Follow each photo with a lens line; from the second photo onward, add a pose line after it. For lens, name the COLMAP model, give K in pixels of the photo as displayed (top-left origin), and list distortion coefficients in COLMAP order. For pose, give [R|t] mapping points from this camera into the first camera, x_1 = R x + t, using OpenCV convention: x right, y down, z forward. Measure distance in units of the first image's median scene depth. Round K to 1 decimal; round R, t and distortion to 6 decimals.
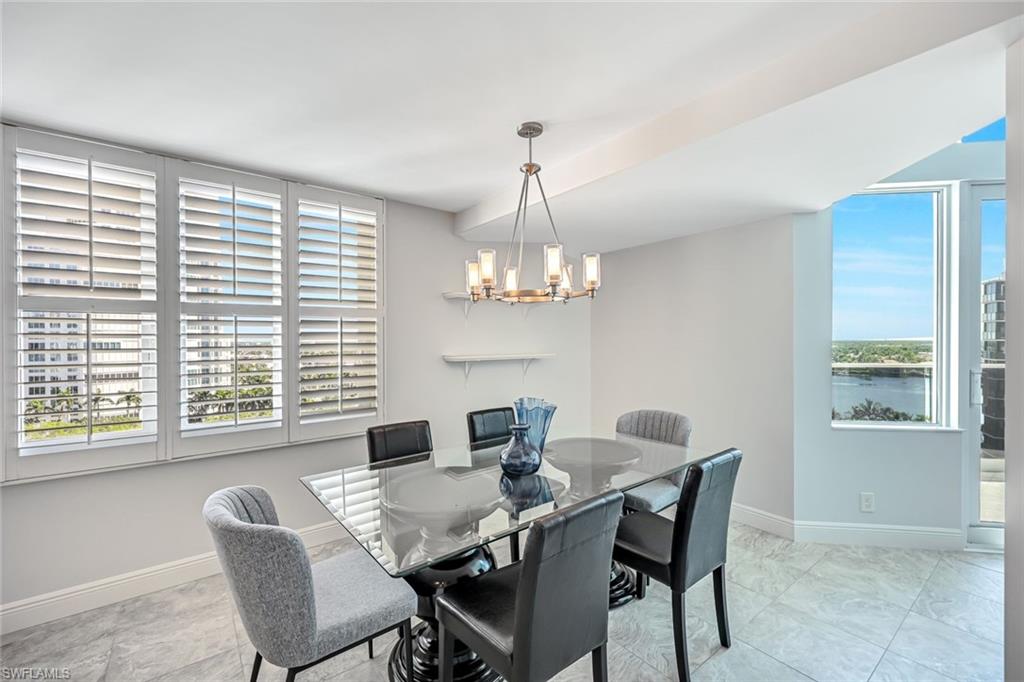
lens RADIAL K [[440.7, 0, 513.8], [0, 440.7, 337.4], [0, 0, 1]] dist [0.000666, -0.000051]
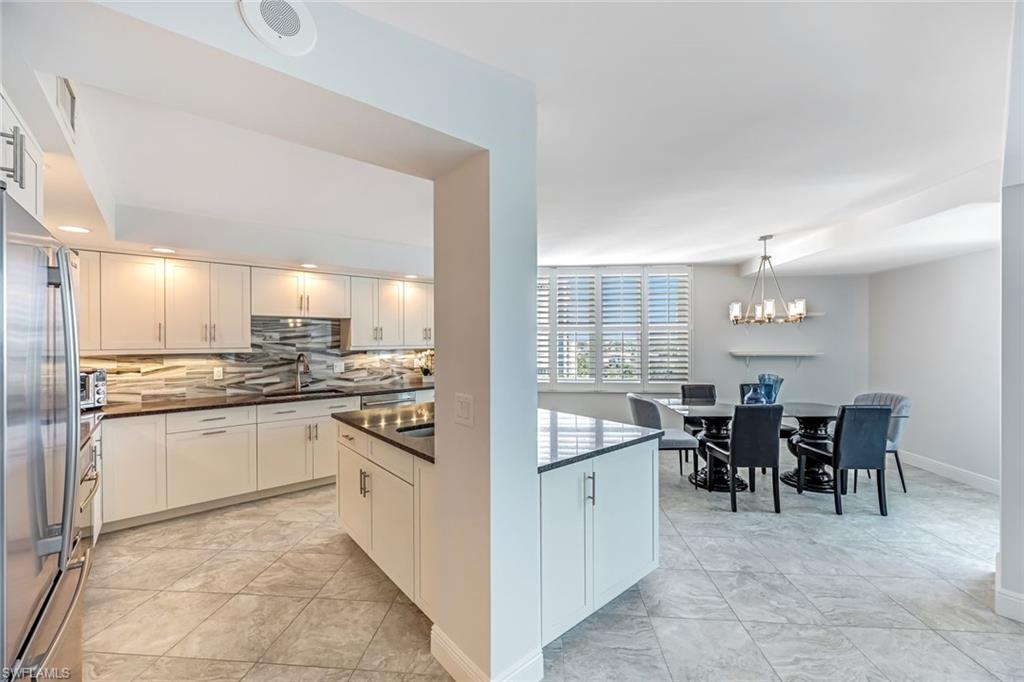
lens RADIAL K [[412.0, 0, 510.9], [0, 412.0, 343.3], [0, 0, 1]] dist [0.001138, 0.000304]
pose [[0.743126, 0.008151, -0.669102, 0.389219], [-0.001380, 0.999942, 0.010649, -0.012363], [0.669151, -0.006990, 0.743094, -1.040489]]
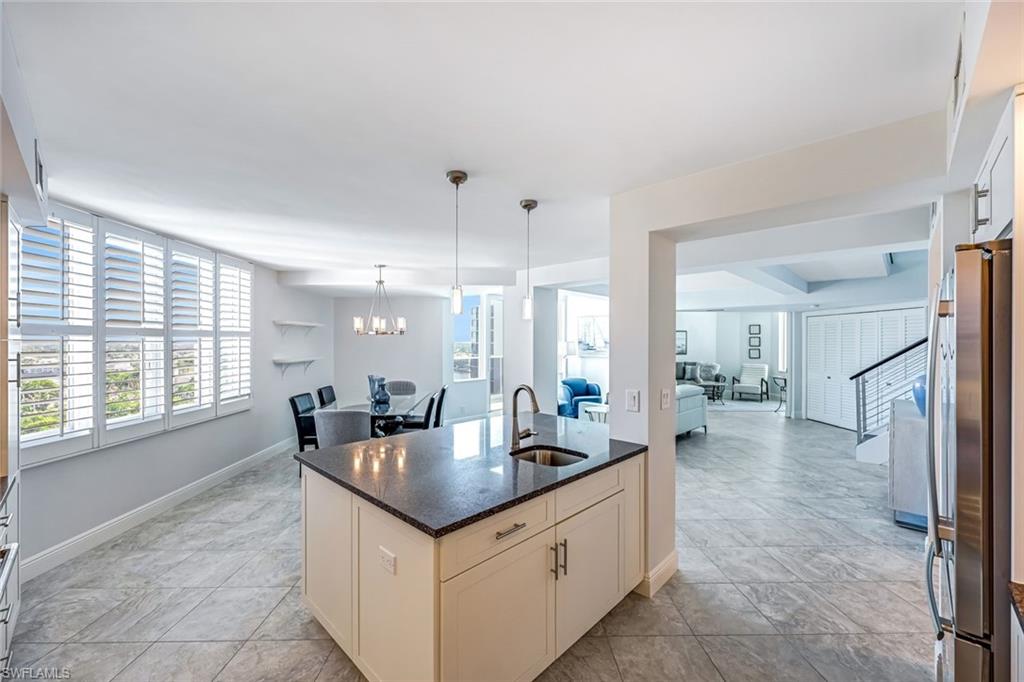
lens RADIAL K [[412.0, 0, 514.8], [0, 412.0, 340.8], [0, 0, 1]] dist [0.001138, 0.000304]
pose [[0.583383, 0.002376, 0.812194, -1.275680], [0.003326, 0.999980, -0.005315, -0.028497], [-0.812190, 0.005802, 0.583364, -0.877389]]
